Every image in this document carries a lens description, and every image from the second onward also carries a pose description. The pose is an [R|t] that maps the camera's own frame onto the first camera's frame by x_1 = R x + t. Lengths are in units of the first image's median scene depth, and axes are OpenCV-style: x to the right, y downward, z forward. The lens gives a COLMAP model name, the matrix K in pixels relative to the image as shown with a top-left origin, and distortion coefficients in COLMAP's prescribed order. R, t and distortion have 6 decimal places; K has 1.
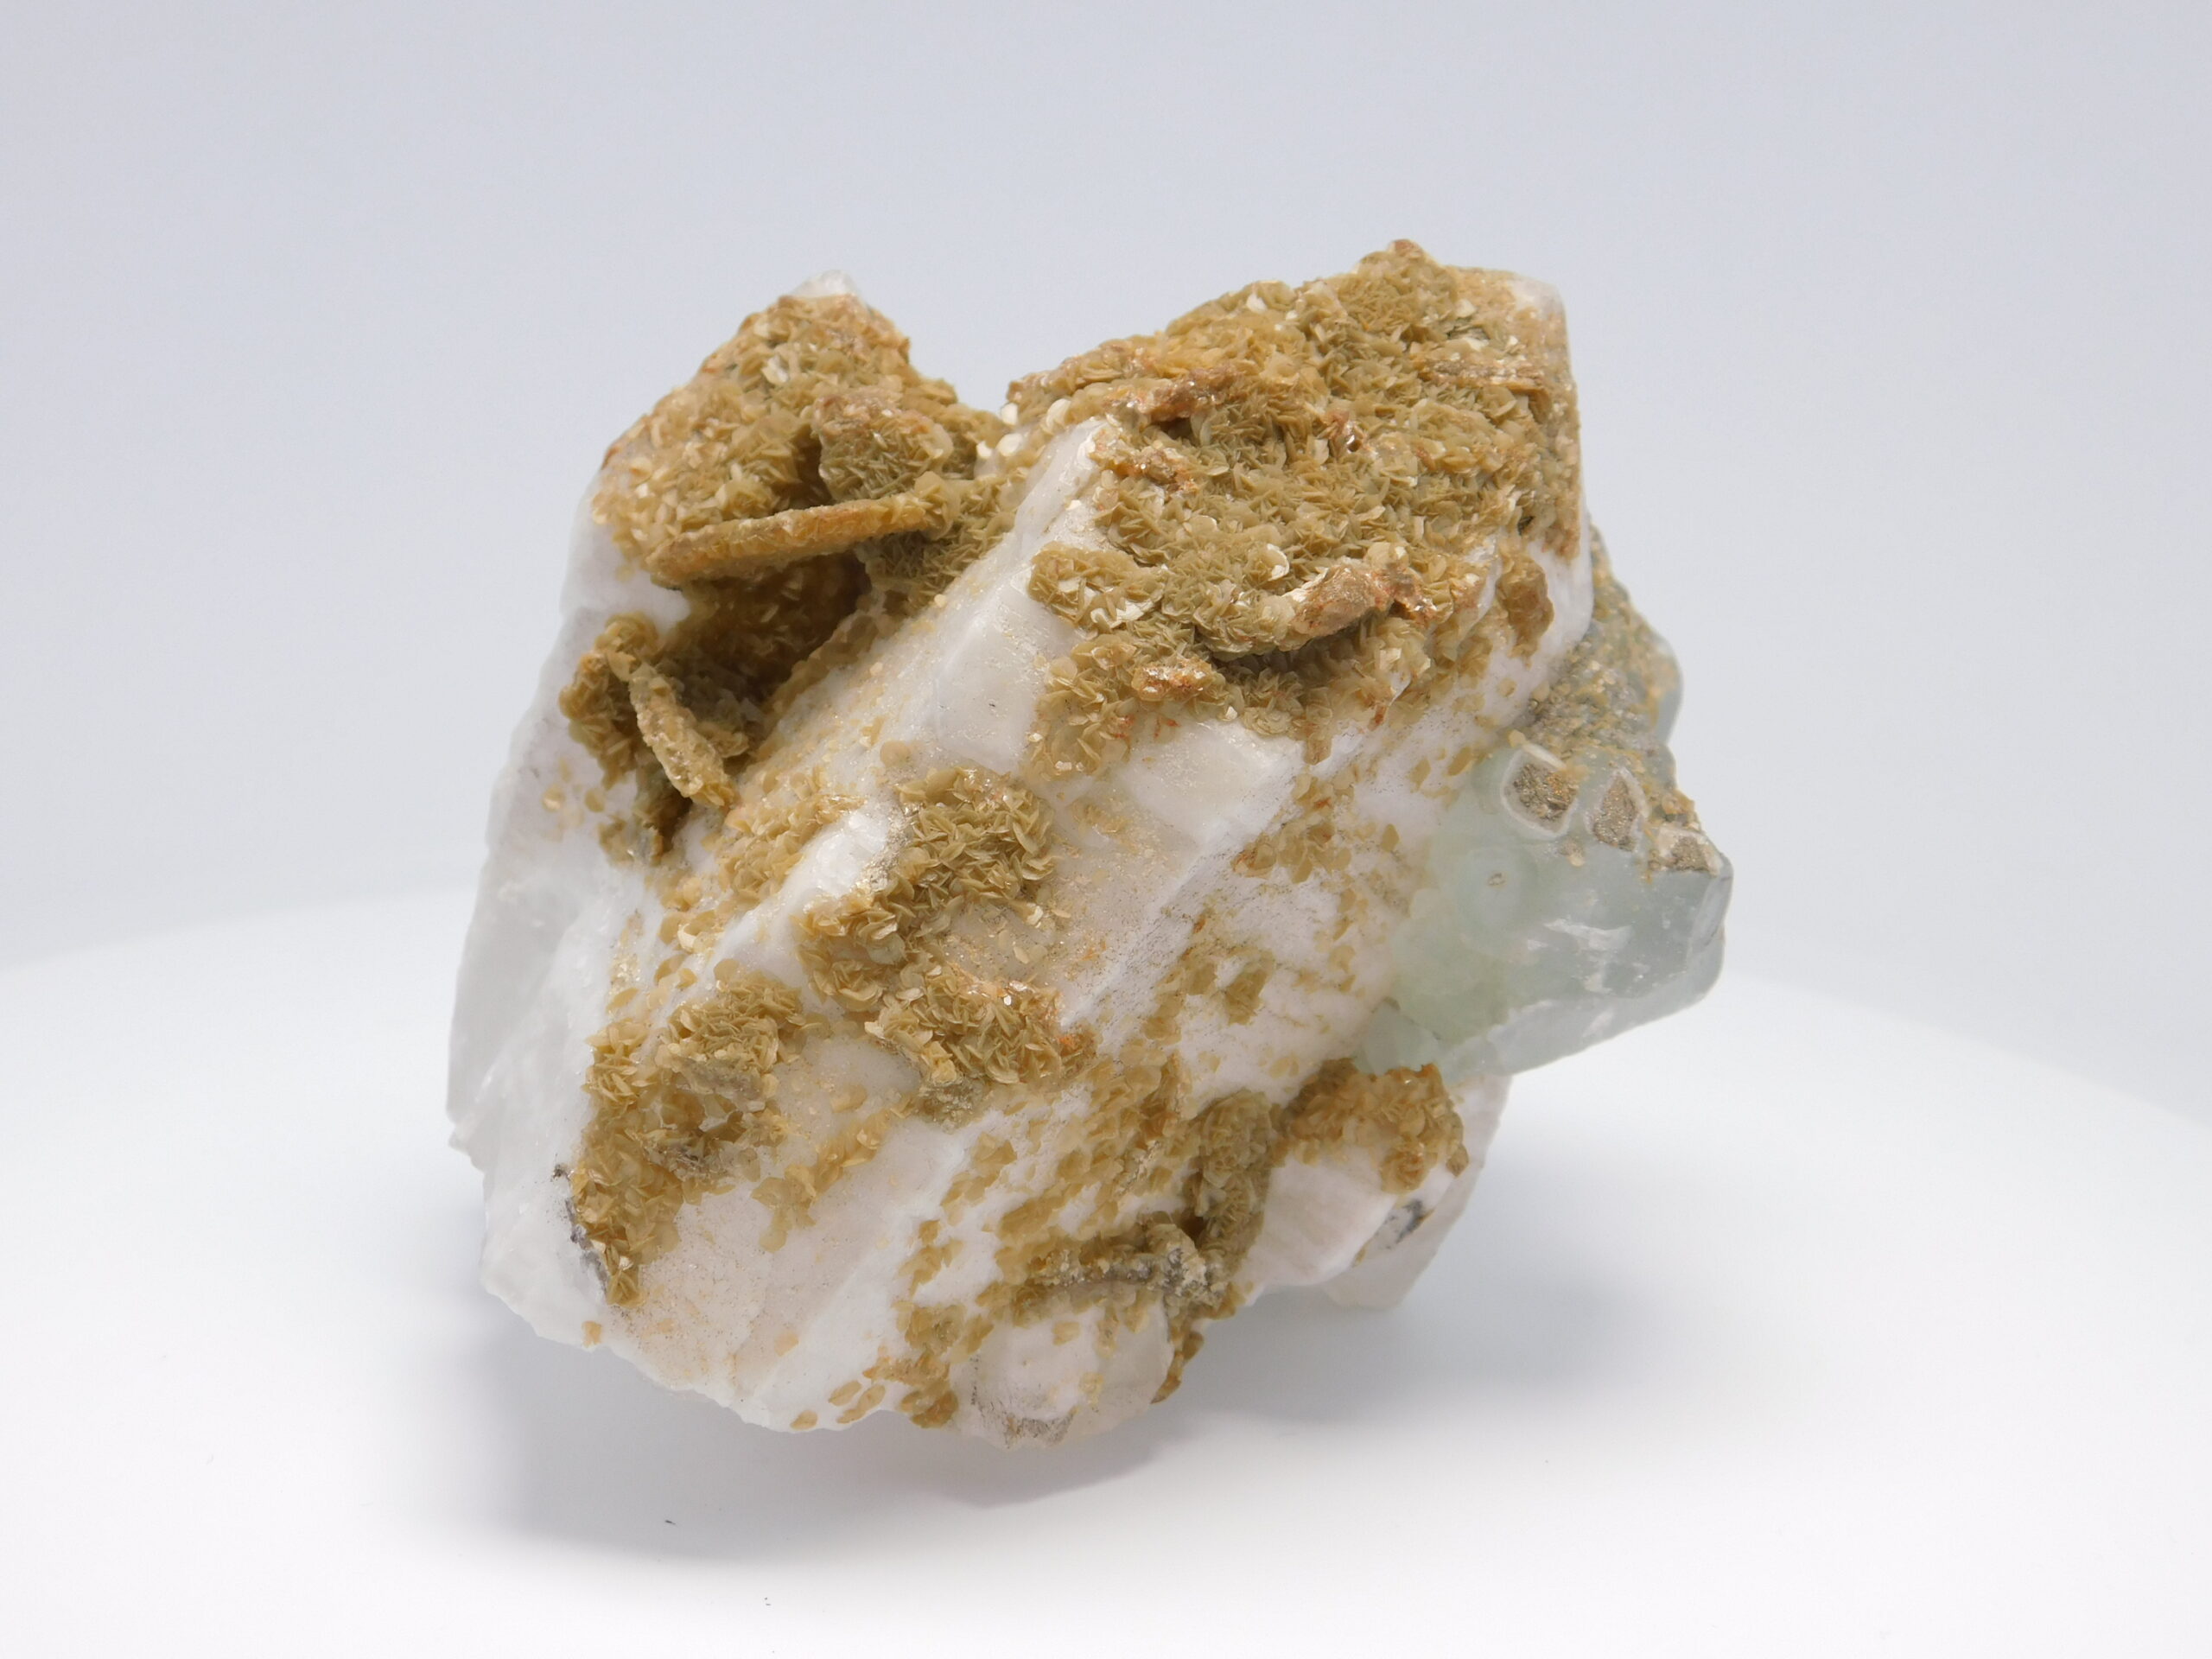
lens RADIAL K [[3280.8, 0, 1103.6], [0, 3280.8, 824.3], [0, 0, 1]] dist [-0.048315, 0.000000]
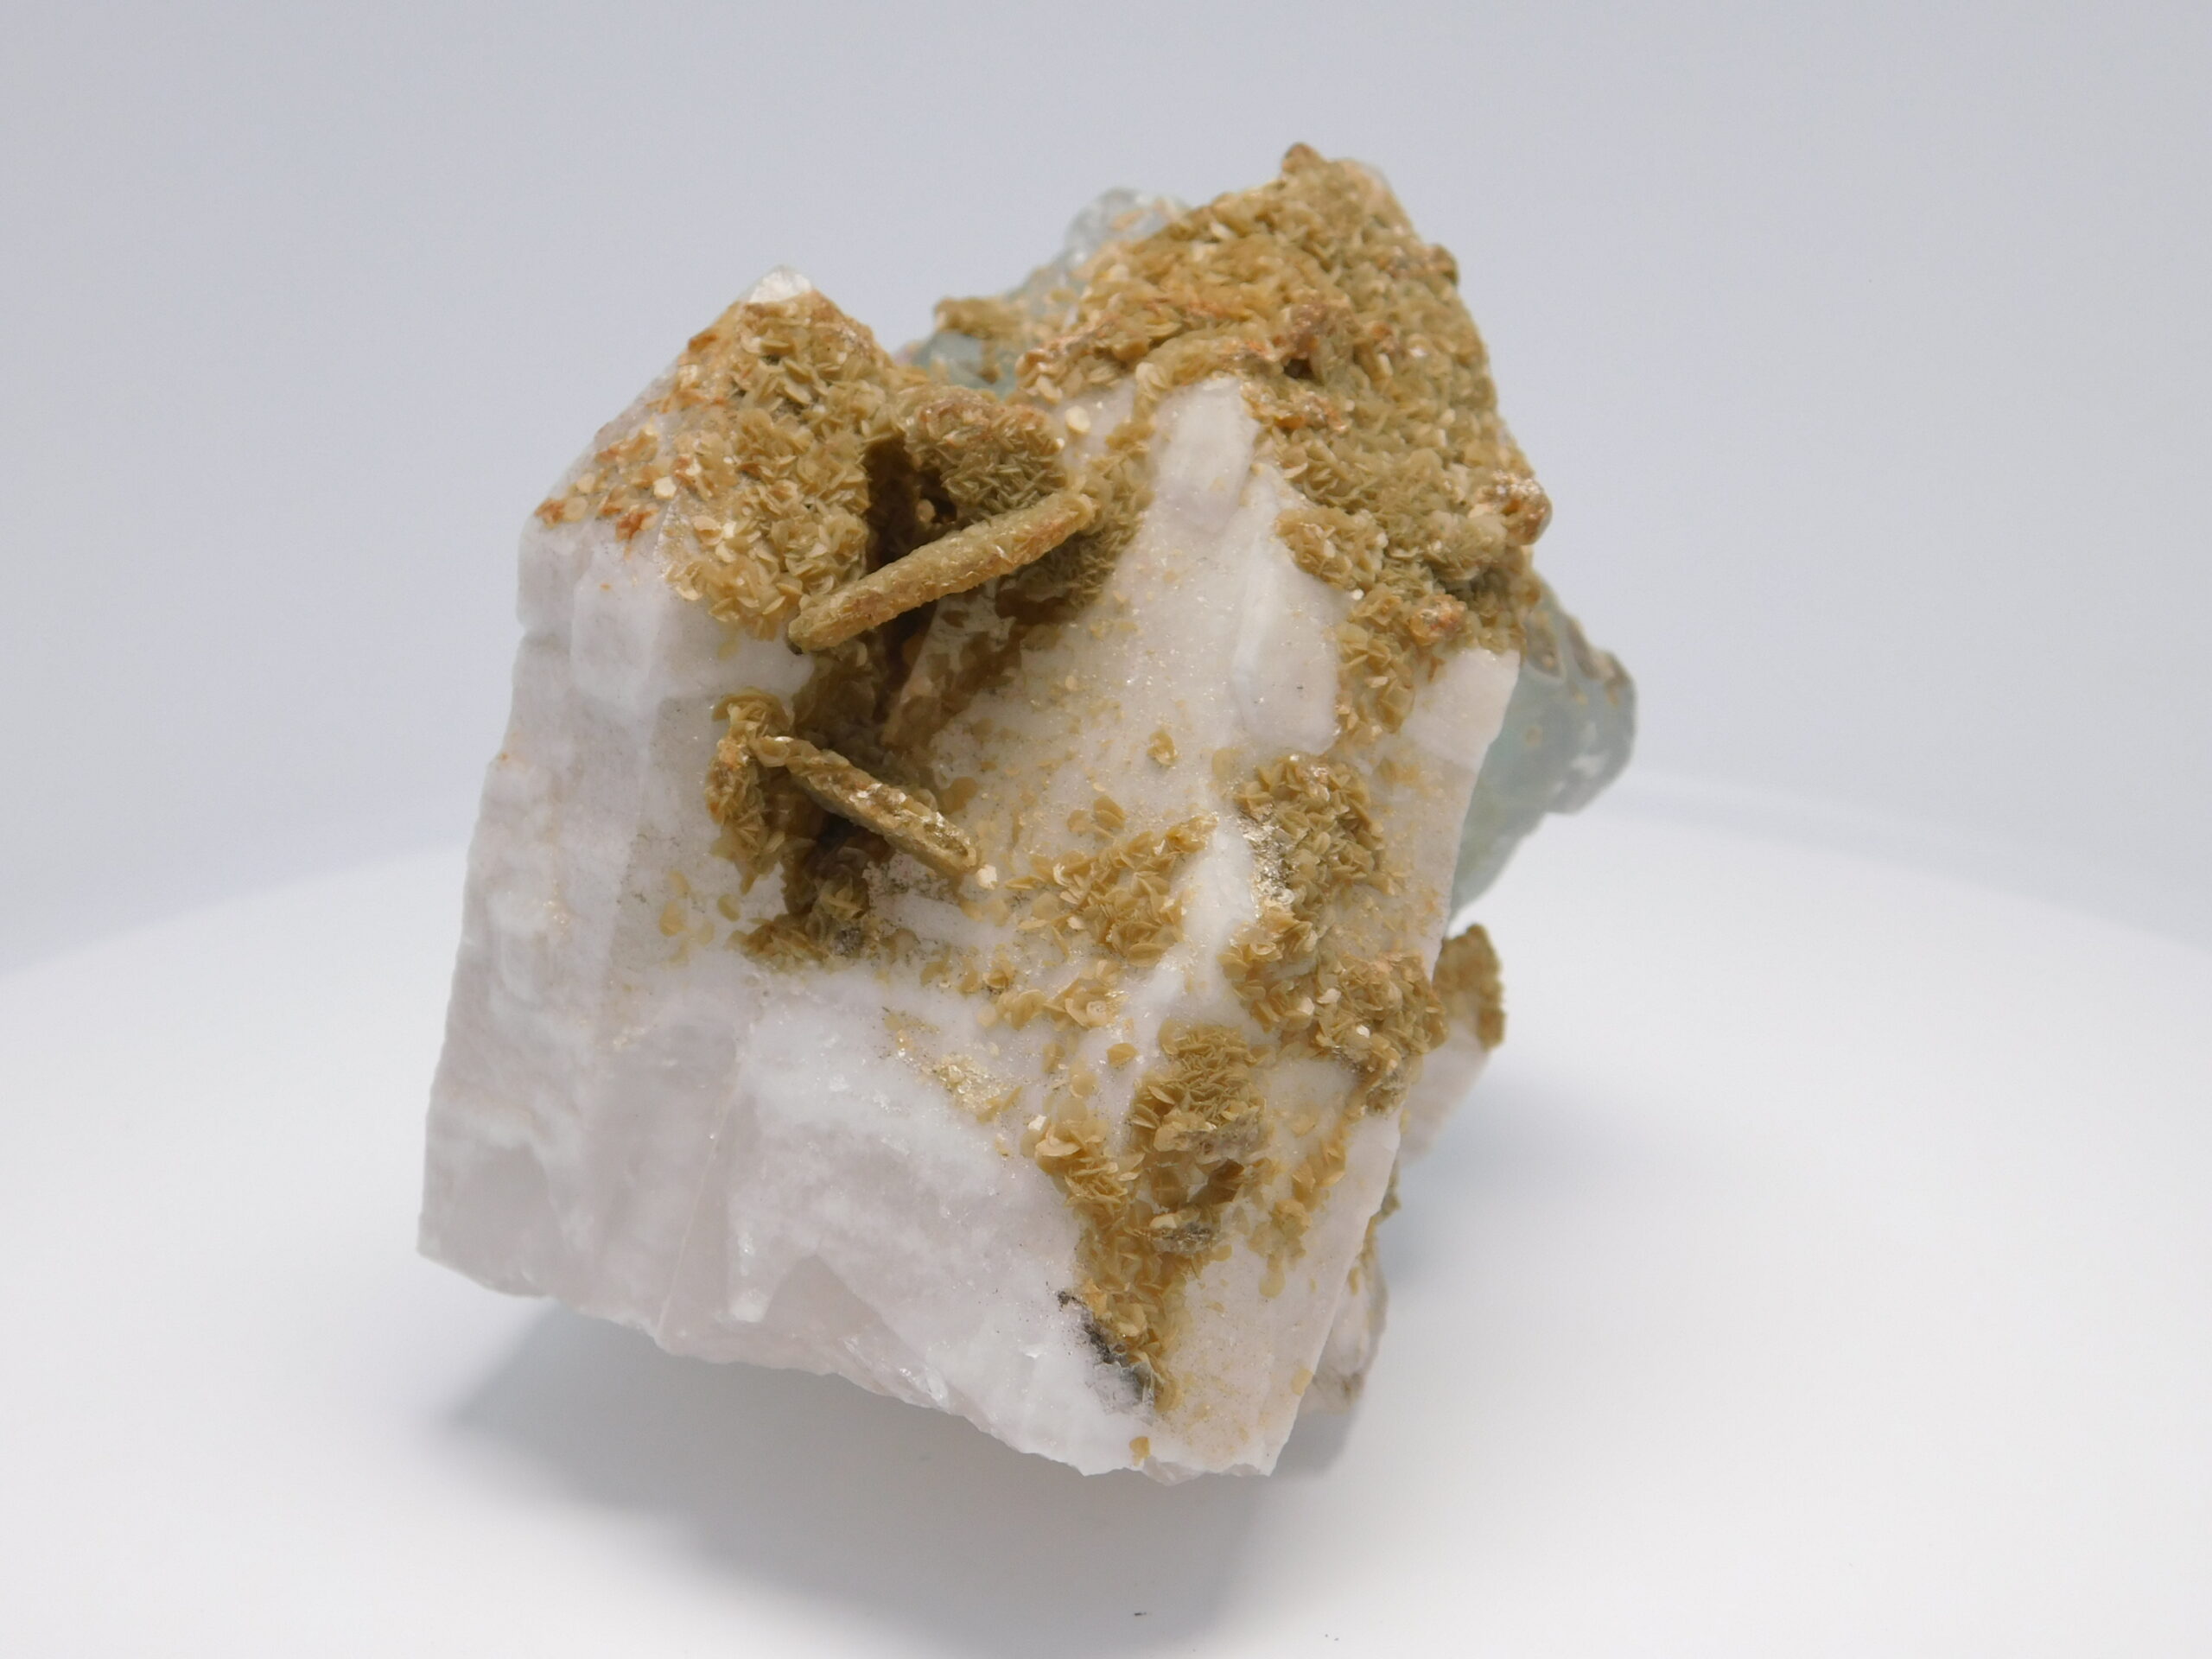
lens RADIAL K [[3280.8, 0, 1104.9], [0, 3280.8, 828.6], [0, 0, 1]] dist [-0.048315, 0.000000]
pose [[0.750001, -0.268739, 0.604382, -0.655150], [0.214361, 0.963181, 0.162271, -0.161205], [-0.625738, 0.007852, 0.779994, 0.271357]]
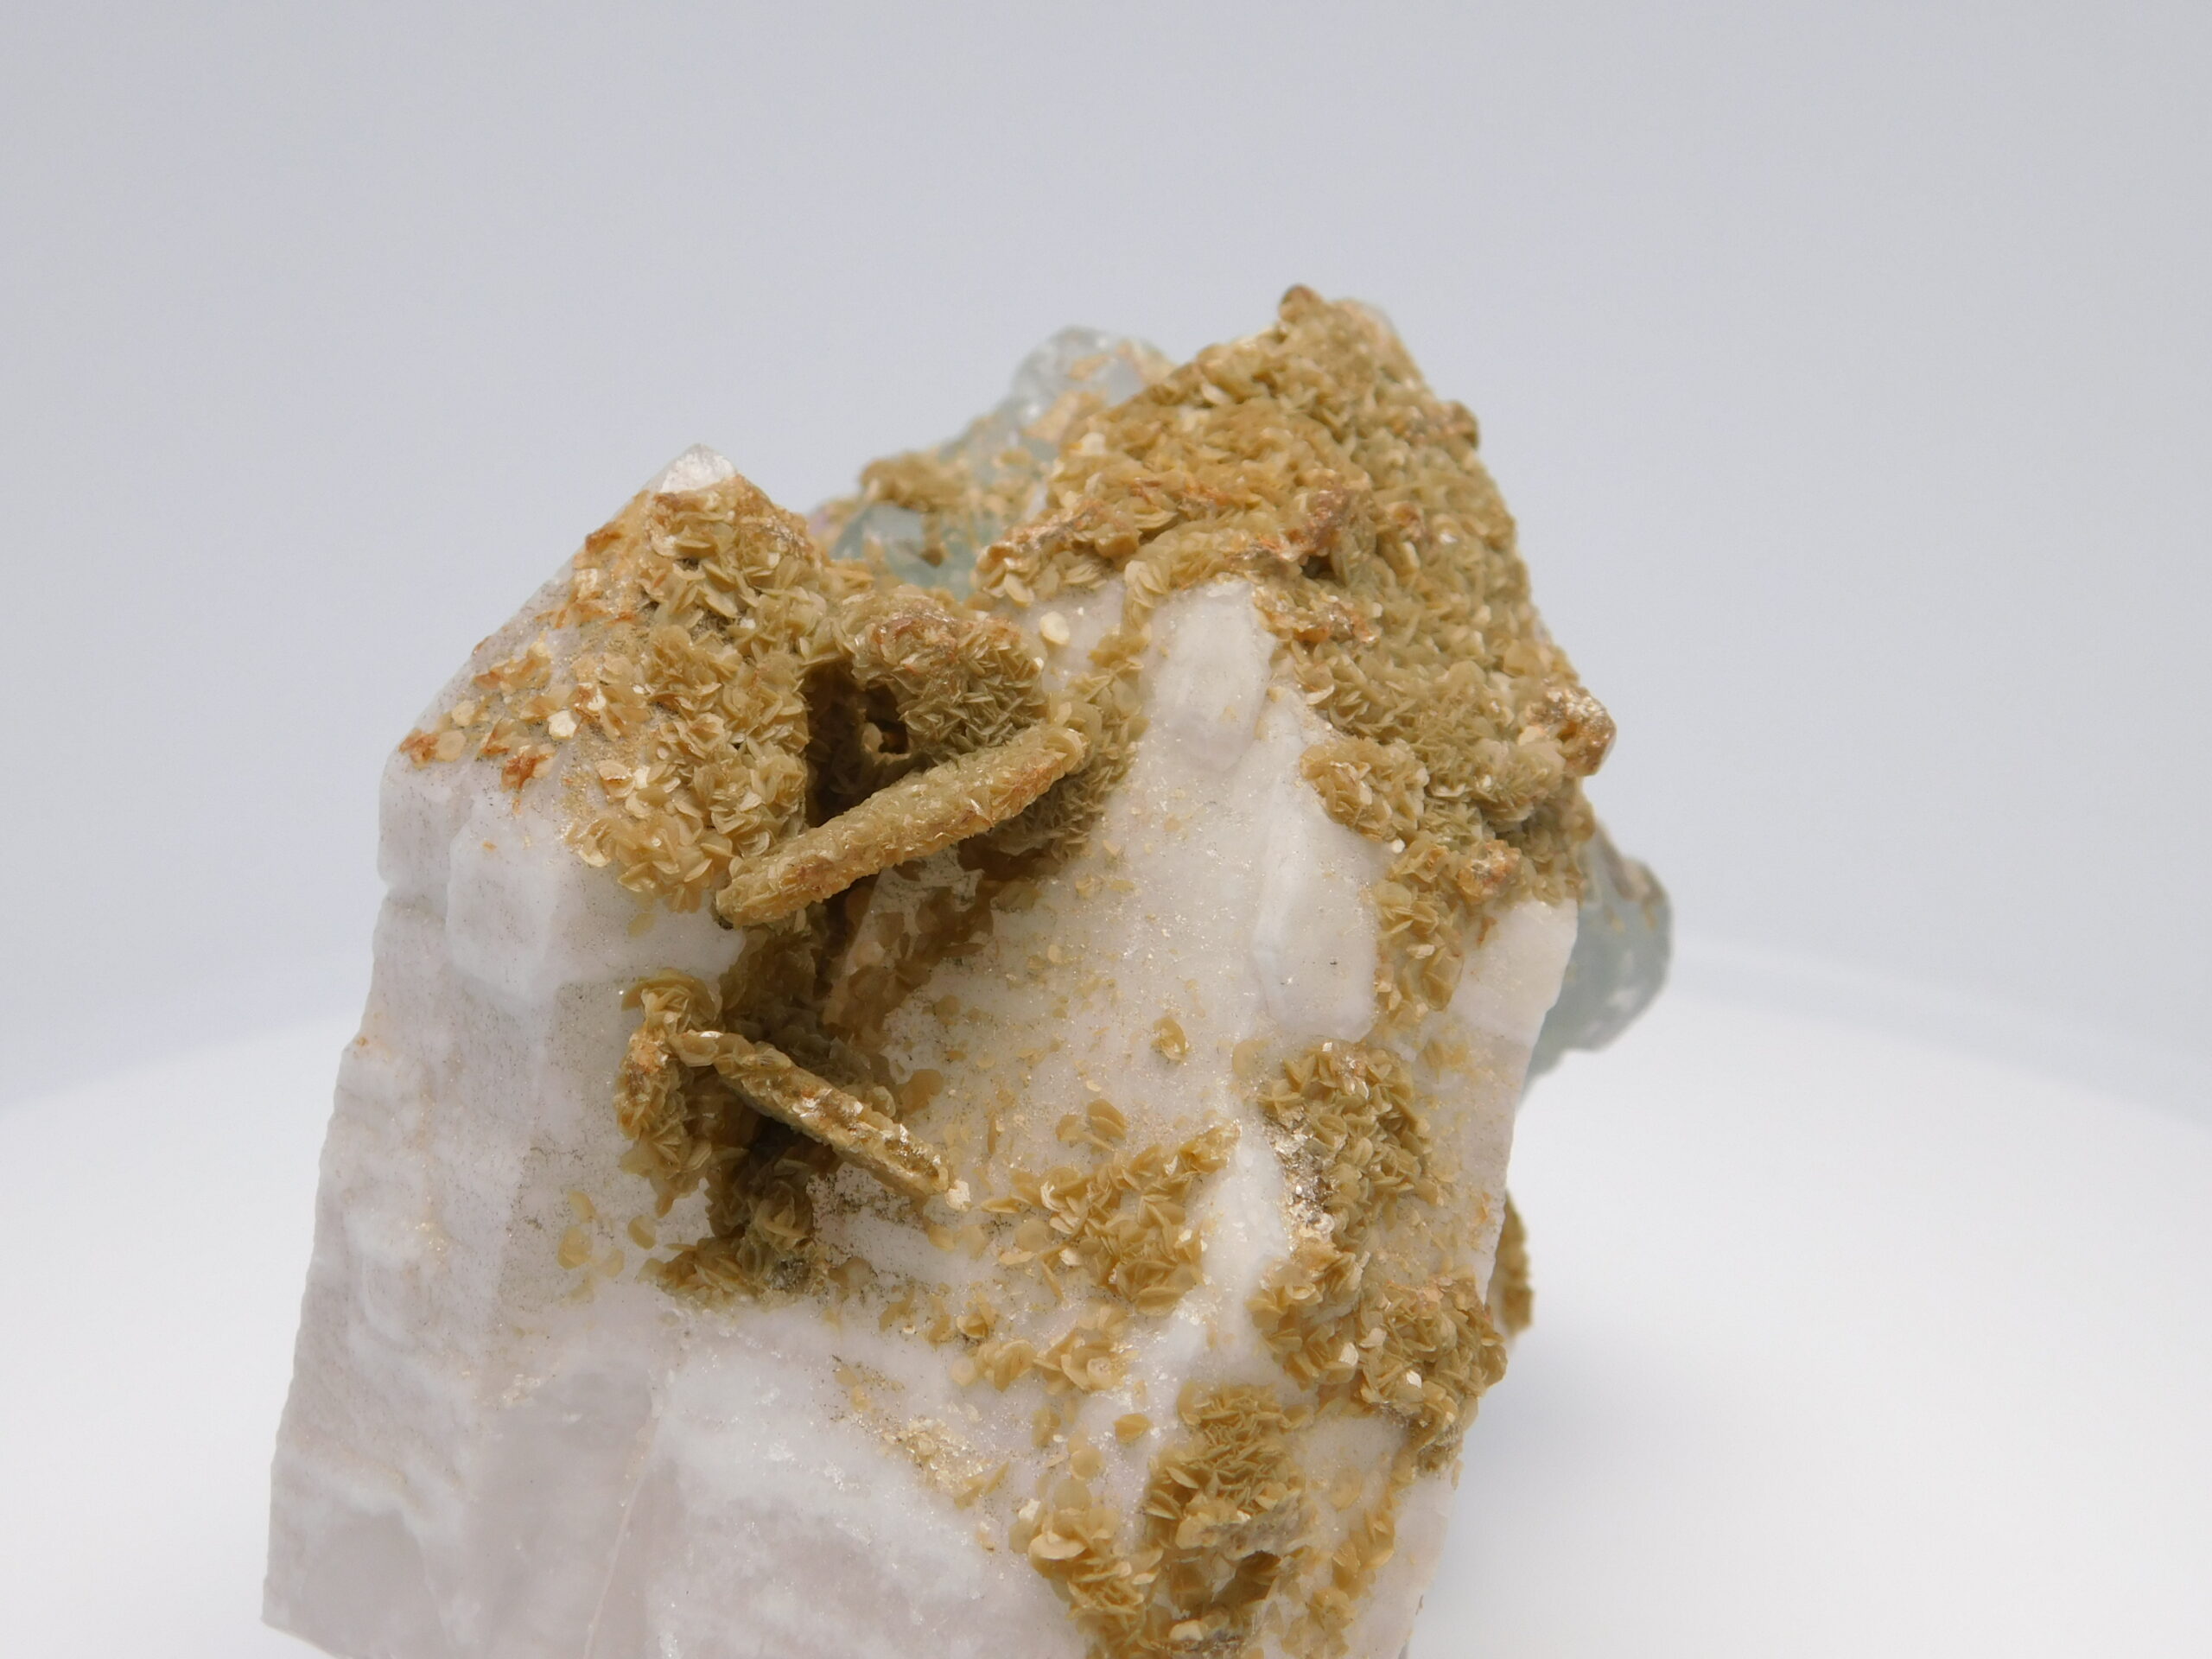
lens RADIAL K [[3280.8, 0, 1104.8], [0, 3280.8, 828.7], [0, 0, 1]] dist [-0.048315, 0.000000]
pose [[0.712831, -0.271592, 0.646615, -0.569148], [0.210439, 0.962320, 0.172207, -0.212390], [-0.669020, 0.013318, 0.743125, 0.425346]]
